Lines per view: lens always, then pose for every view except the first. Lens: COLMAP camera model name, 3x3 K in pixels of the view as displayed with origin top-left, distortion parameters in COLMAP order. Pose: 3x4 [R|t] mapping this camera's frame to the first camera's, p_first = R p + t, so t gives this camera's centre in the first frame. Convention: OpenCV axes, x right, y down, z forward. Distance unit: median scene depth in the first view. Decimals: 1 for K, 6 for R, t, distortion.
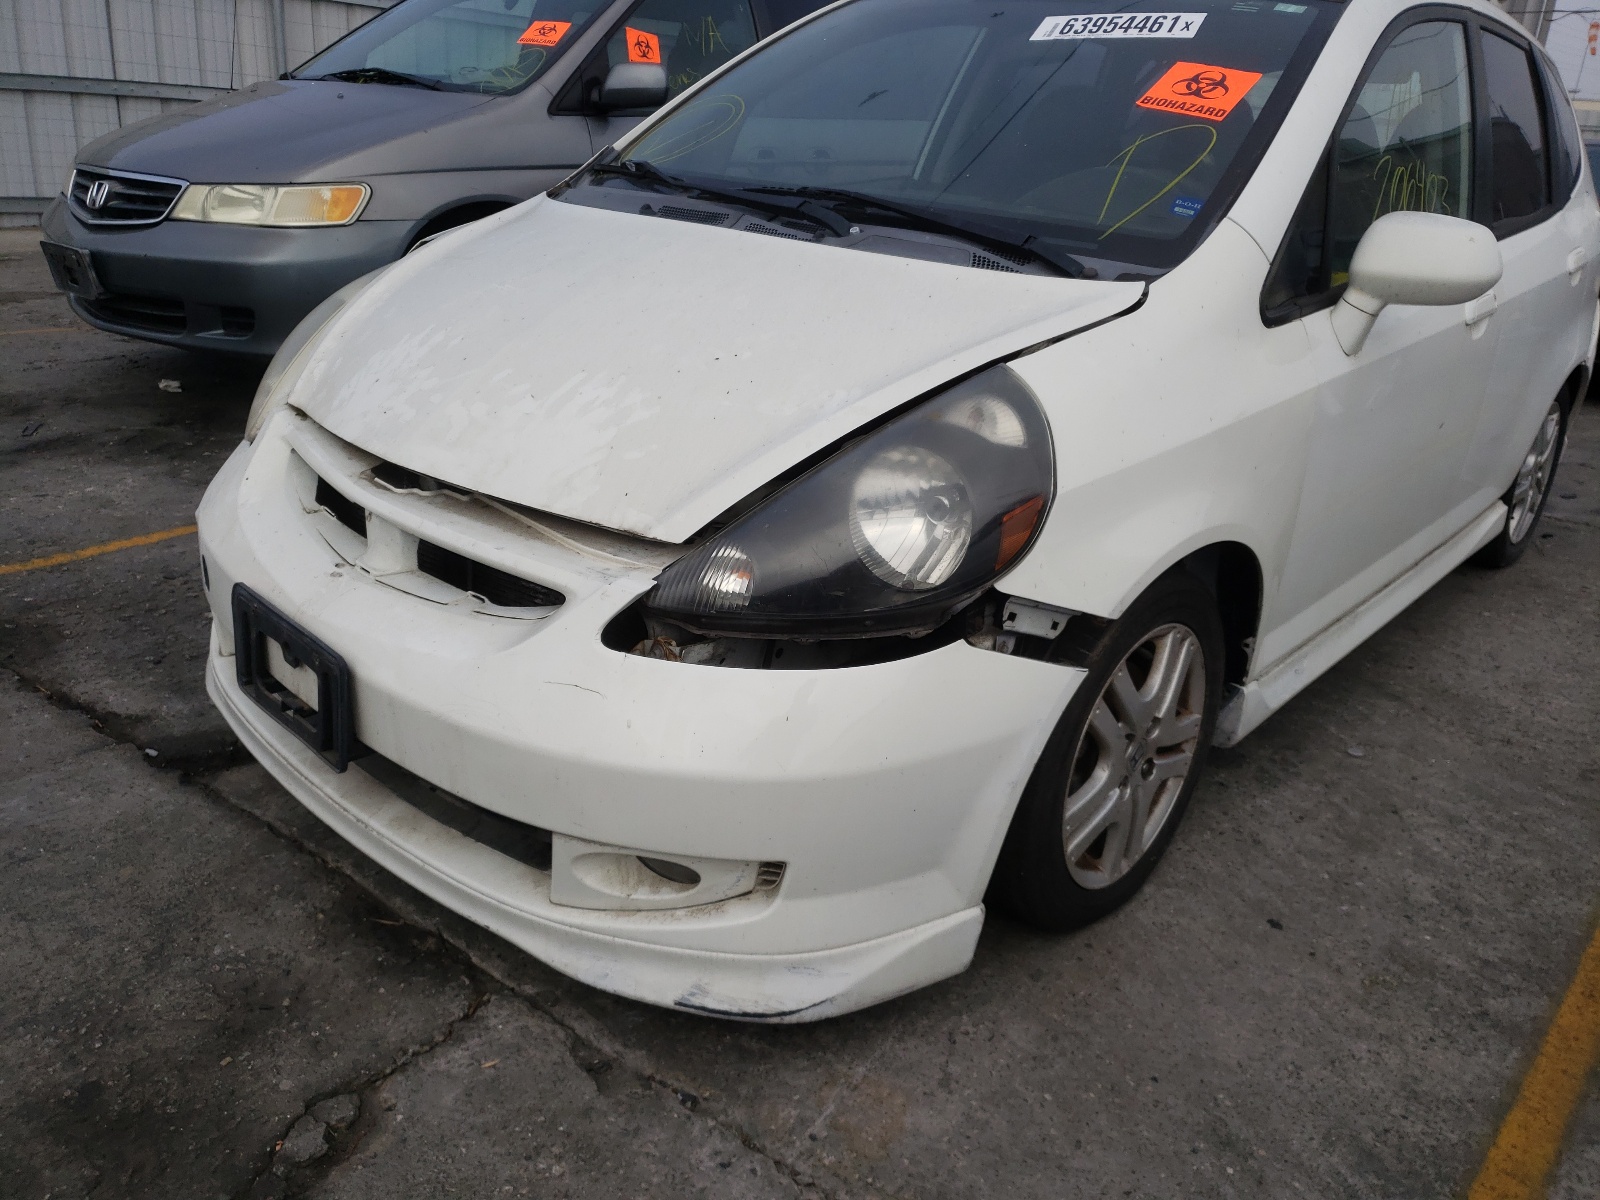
lens RADIAL K [[1183.7, 0, 787.3], [0, 1183.7, 609.3], [0, 0, 1]] dist [0.013665, 0.000409]
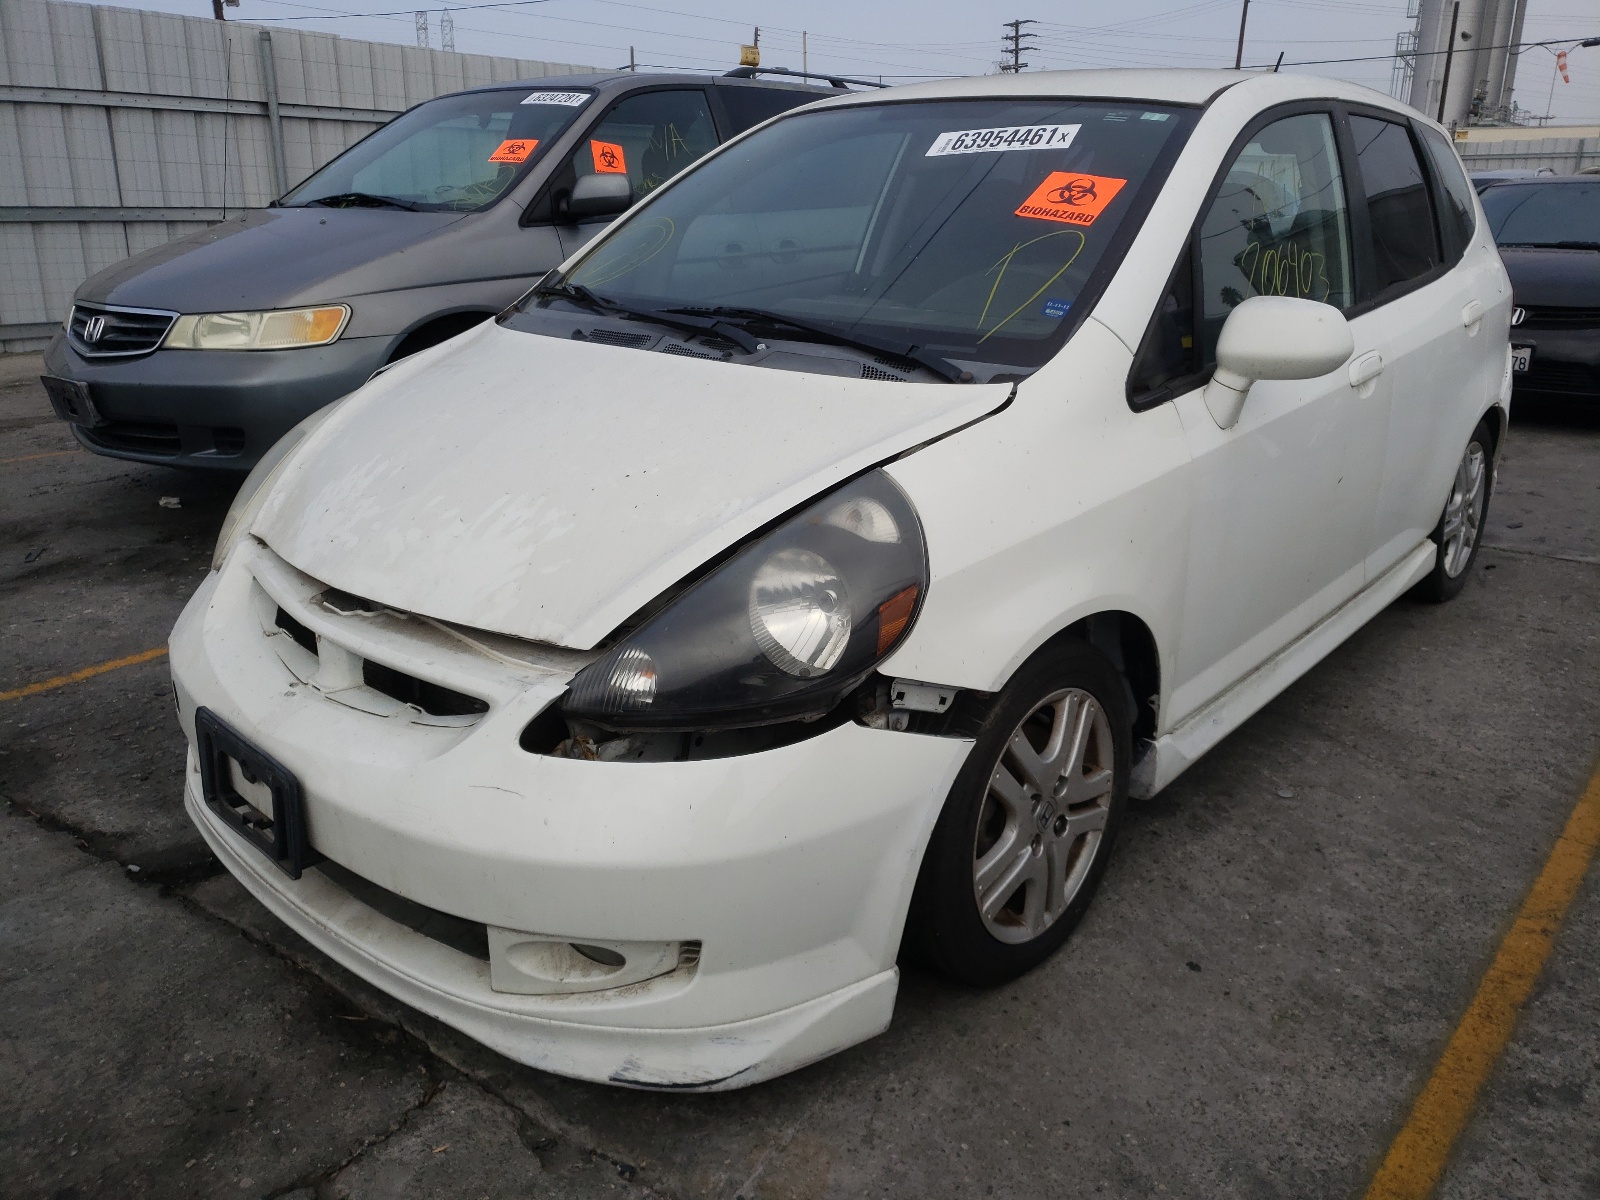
lens RADIAL K [[1183.7, 0, 812.7], [0, 1183.7, 591.6], [0, 0, 1]] dist [0.013665, 0.000409]
pose [[0.998022, -0.062855, 0.001123, 0.094966], [0.062793, 0.995869, -0.065591, -0.019866], [0.003004, 0.065532, 0.997846, -0.080214]]
